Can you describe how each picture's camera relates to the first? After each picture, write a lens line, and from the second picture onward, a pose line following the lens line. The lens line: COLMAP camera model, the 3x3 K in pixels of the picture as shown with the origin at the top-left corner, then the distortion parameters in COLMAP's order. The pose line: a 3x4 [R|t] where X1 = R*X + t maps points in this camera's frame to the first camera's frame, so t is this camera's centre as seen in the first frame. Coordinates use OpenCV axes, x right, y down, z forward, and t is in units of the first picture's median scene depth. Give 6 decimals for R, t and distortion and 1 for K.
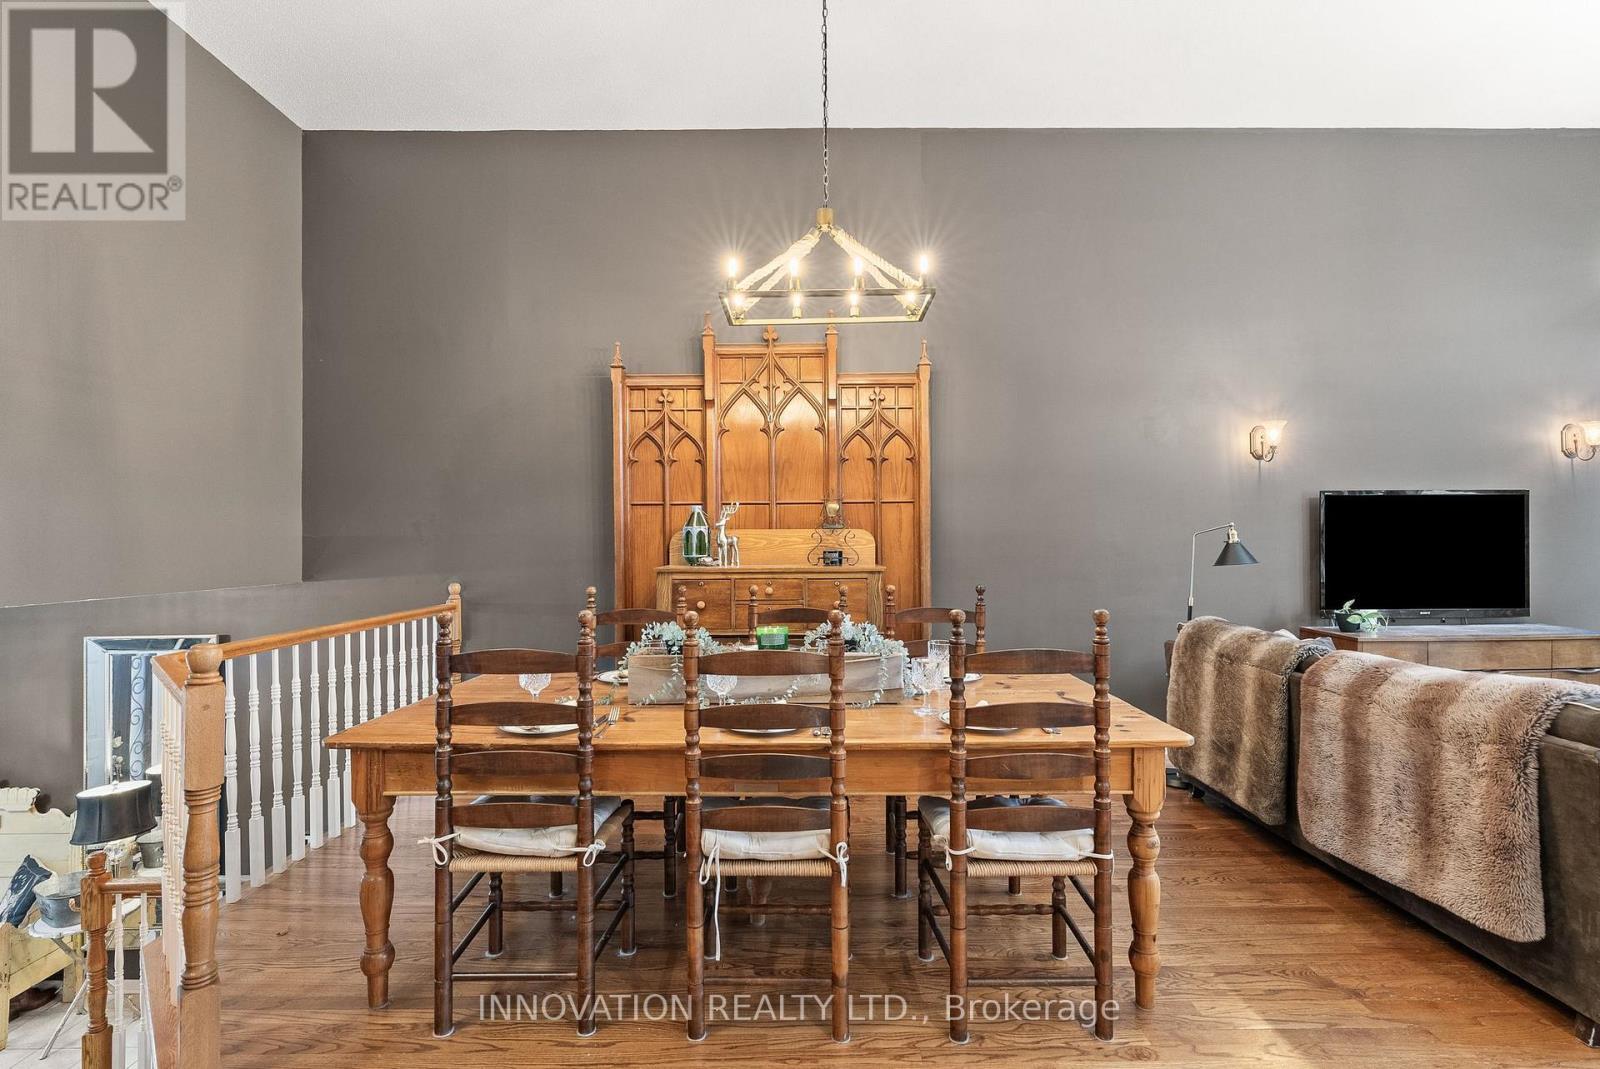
lens RADIAL K [[731.9, 0, 804.0], [0, 731.9, 534.9], [0, 0, 1]] dist [-0.005211, 0.002547]
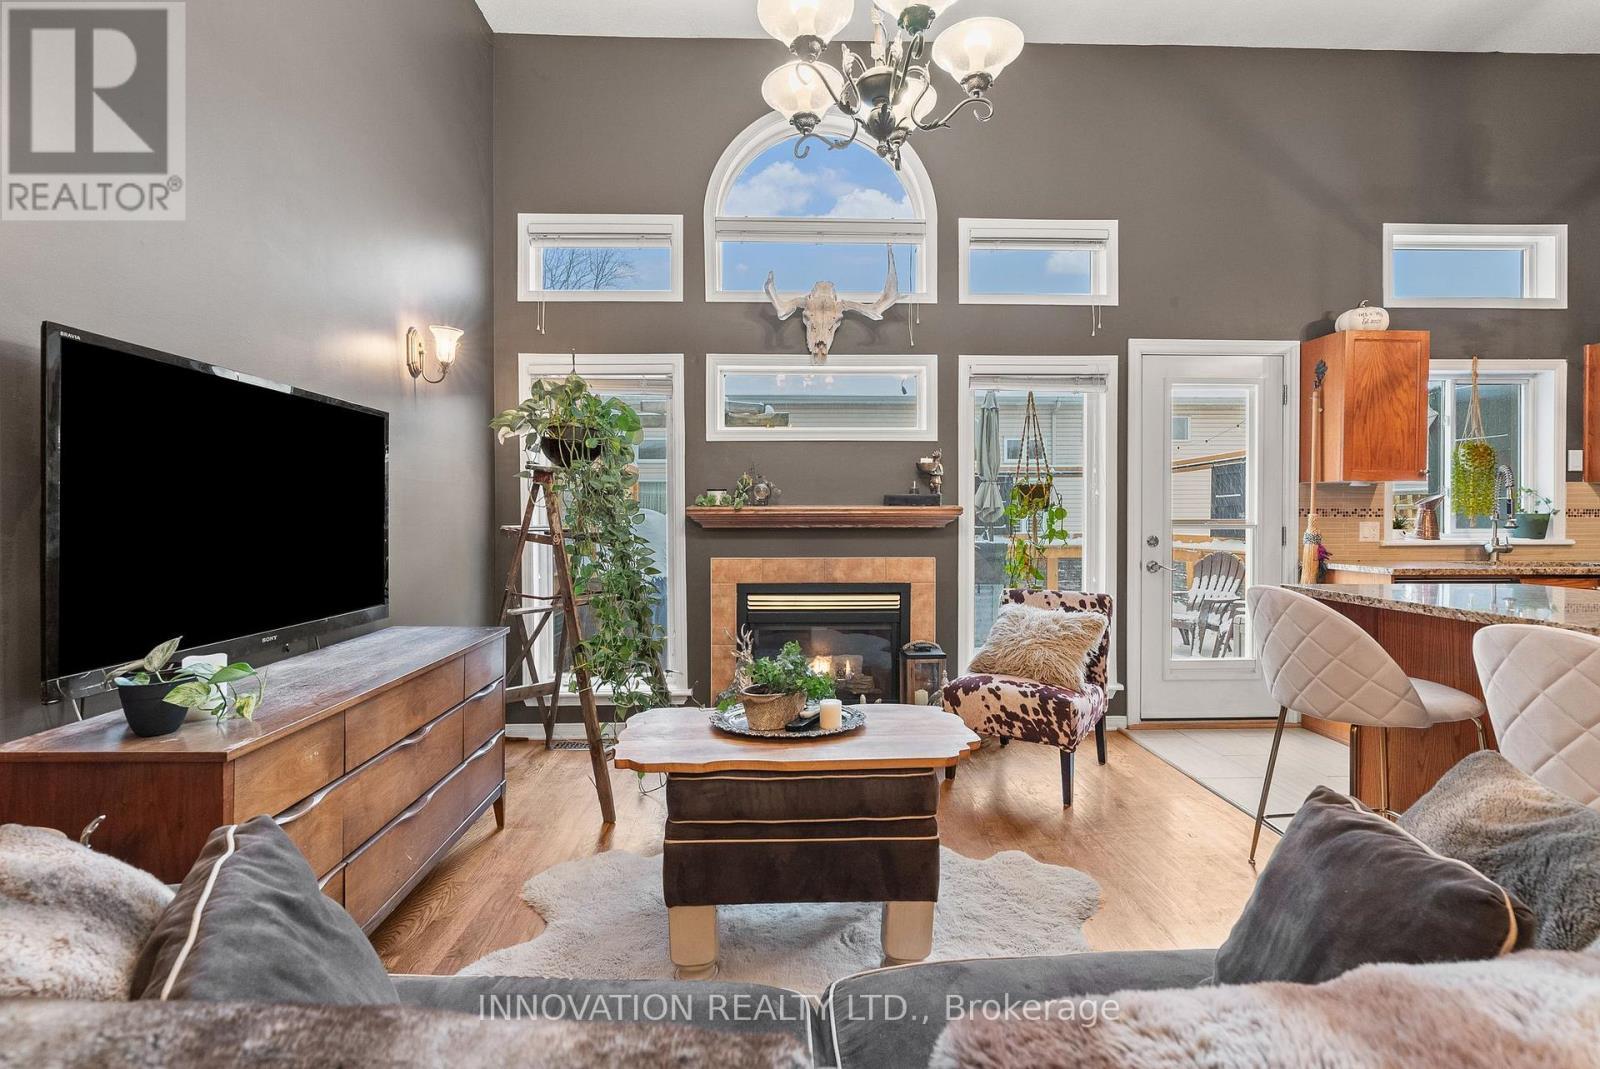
lens RADIAL K [[731.9, 0, 808.0], [0, 731.9, 522.2], [0, 0, 1]] dist [-0.005211, 0.002547]
pose [[-0.020589, -0.001061, 0.999787, 0.366074], [-0.001264, 0.999999, 0.001036, 0.029294], [-0.999787, -0.001242, -0.020590, 0.656675]]
